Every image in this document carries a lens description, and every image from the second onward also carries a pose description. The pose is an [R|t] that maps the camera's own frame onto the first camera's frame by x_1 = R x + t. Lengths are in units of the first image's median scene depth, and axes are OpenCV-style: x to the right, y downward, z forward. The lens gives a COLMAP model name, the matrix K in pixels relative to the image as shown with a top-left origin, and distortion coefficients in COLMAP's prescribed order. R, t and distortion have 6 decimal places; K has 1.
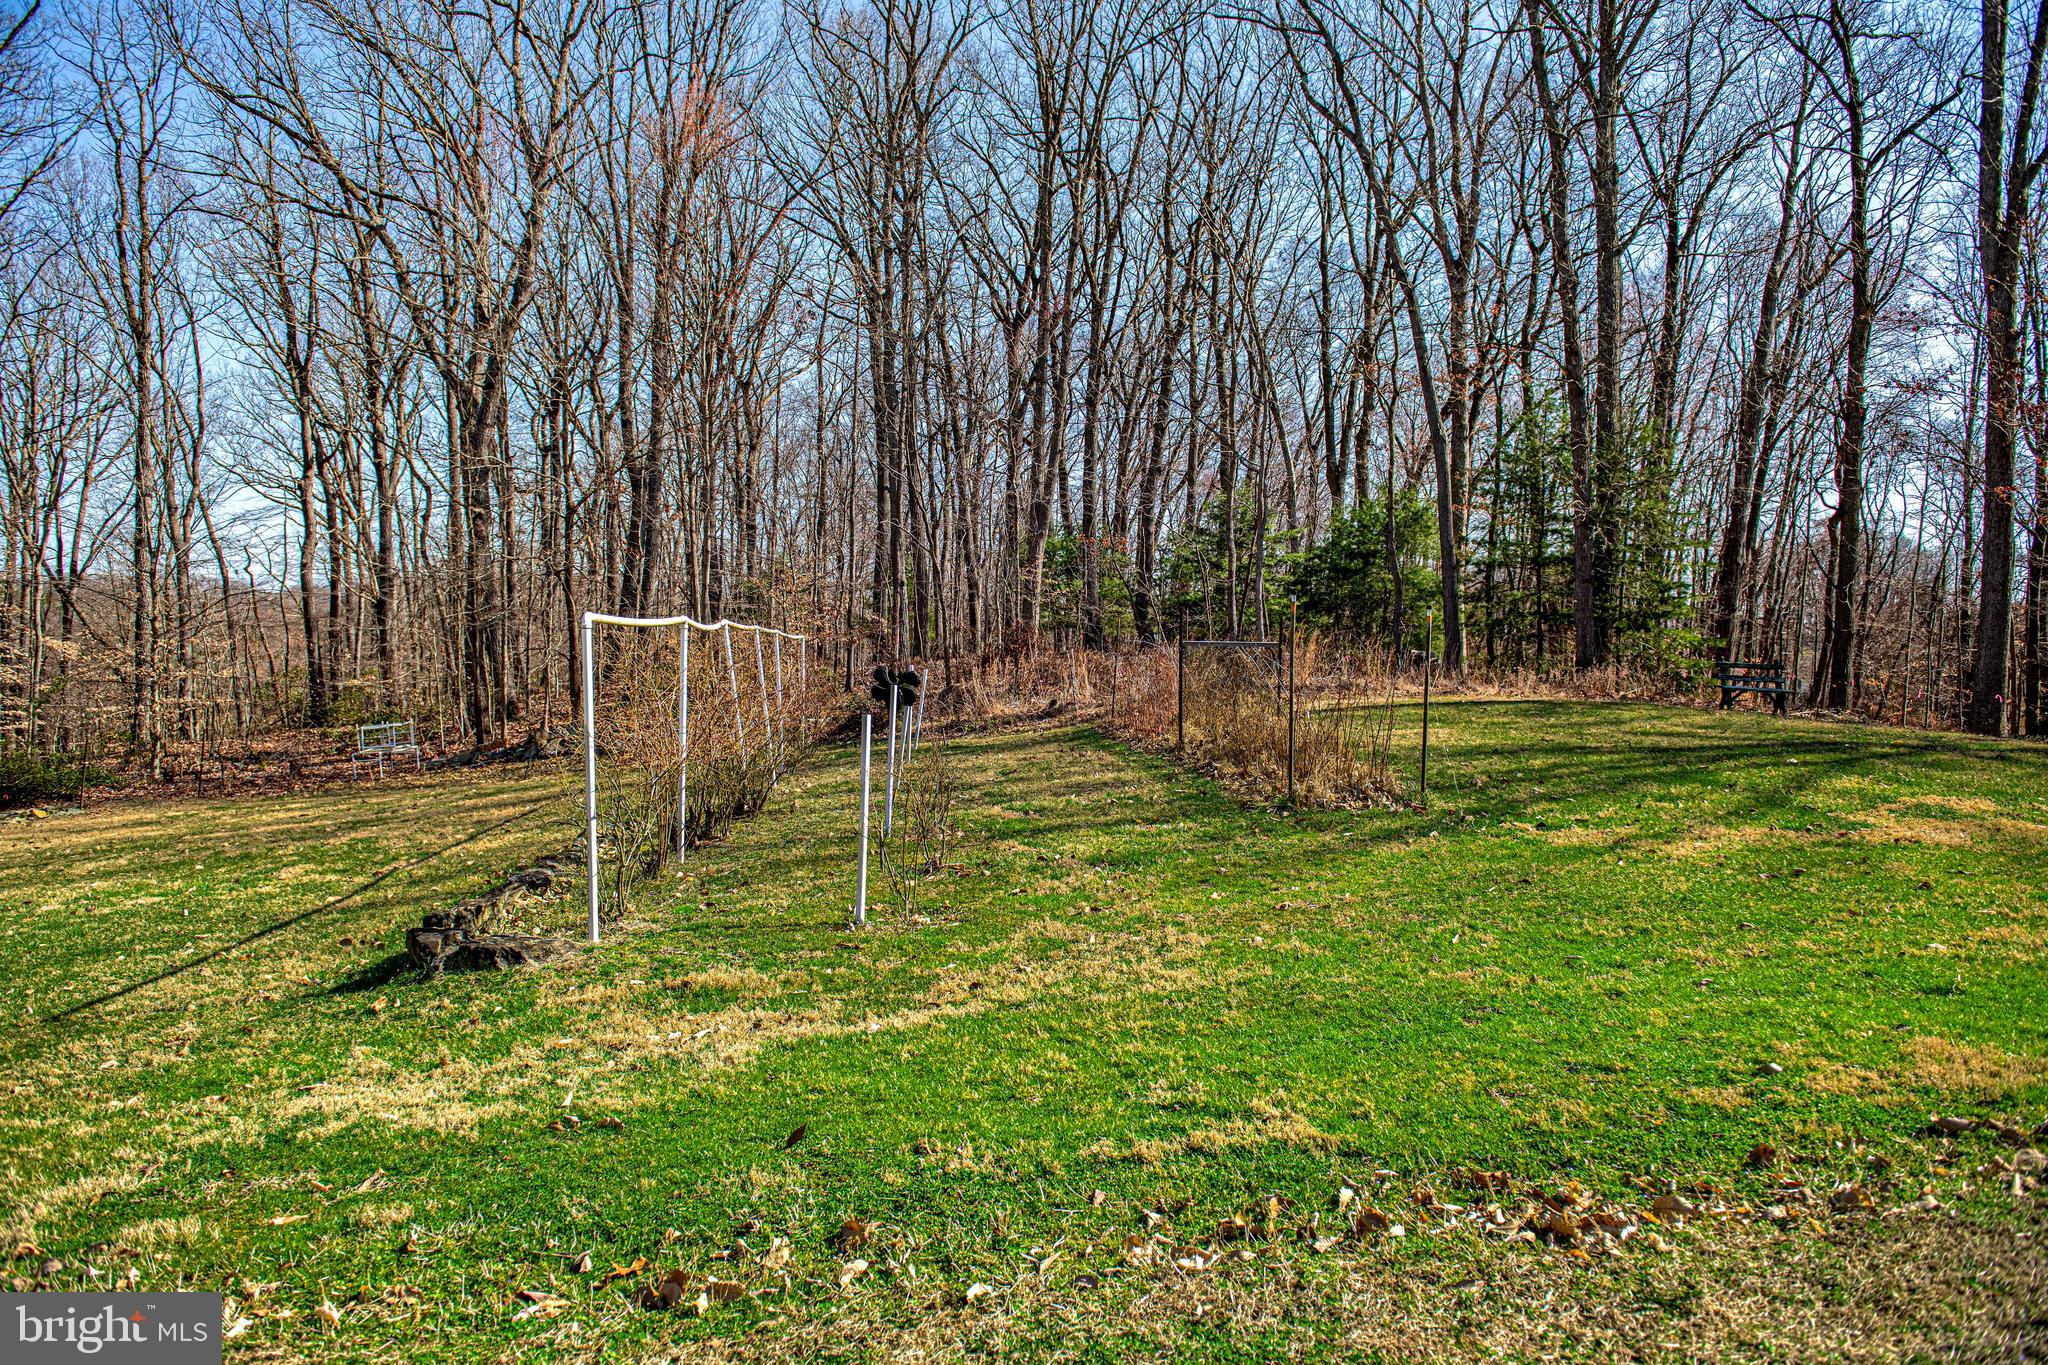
lens RADIAL K [[1423.4, 0, 1025.2], [0, 1423.4, 688.6], [0, 0, 1]] dist [-0.000772, -0.001167]
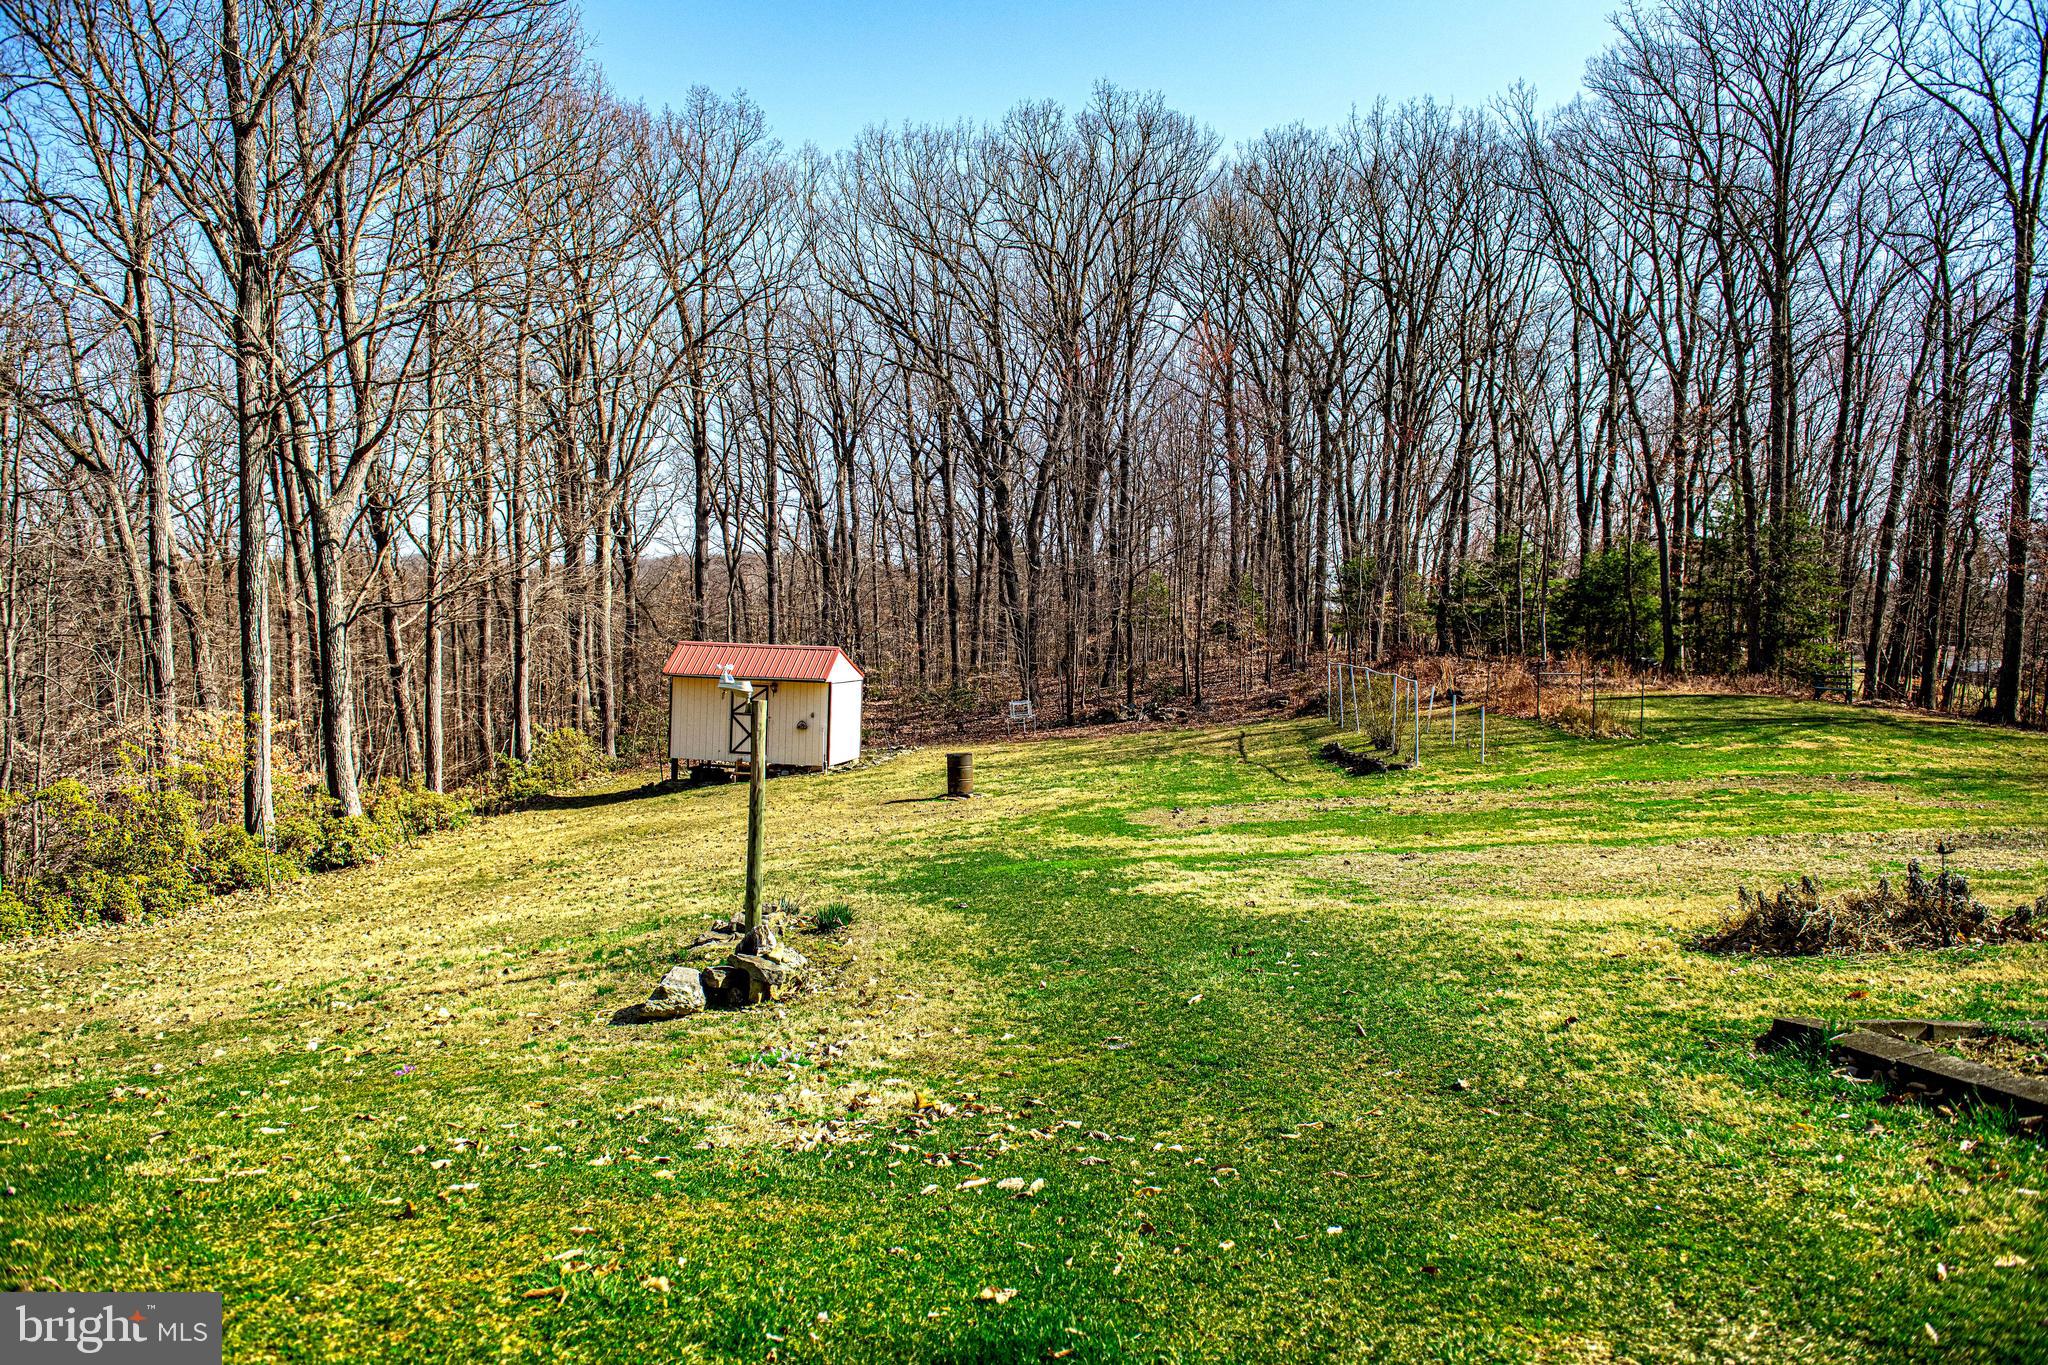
lens RADIAL K [[1517.7, 0, 1022.7], [0, 1517.7, 678.9], [0, 0, 1]] dist [-0.003227, -0.000192]
pose [[0.992011, 0.003424, -0.126101, -0.190386], [-0.001637, 0.999897, 0.014273, -0.025587], [0.126137, -0.013952, 0.991915, -0.726299]]
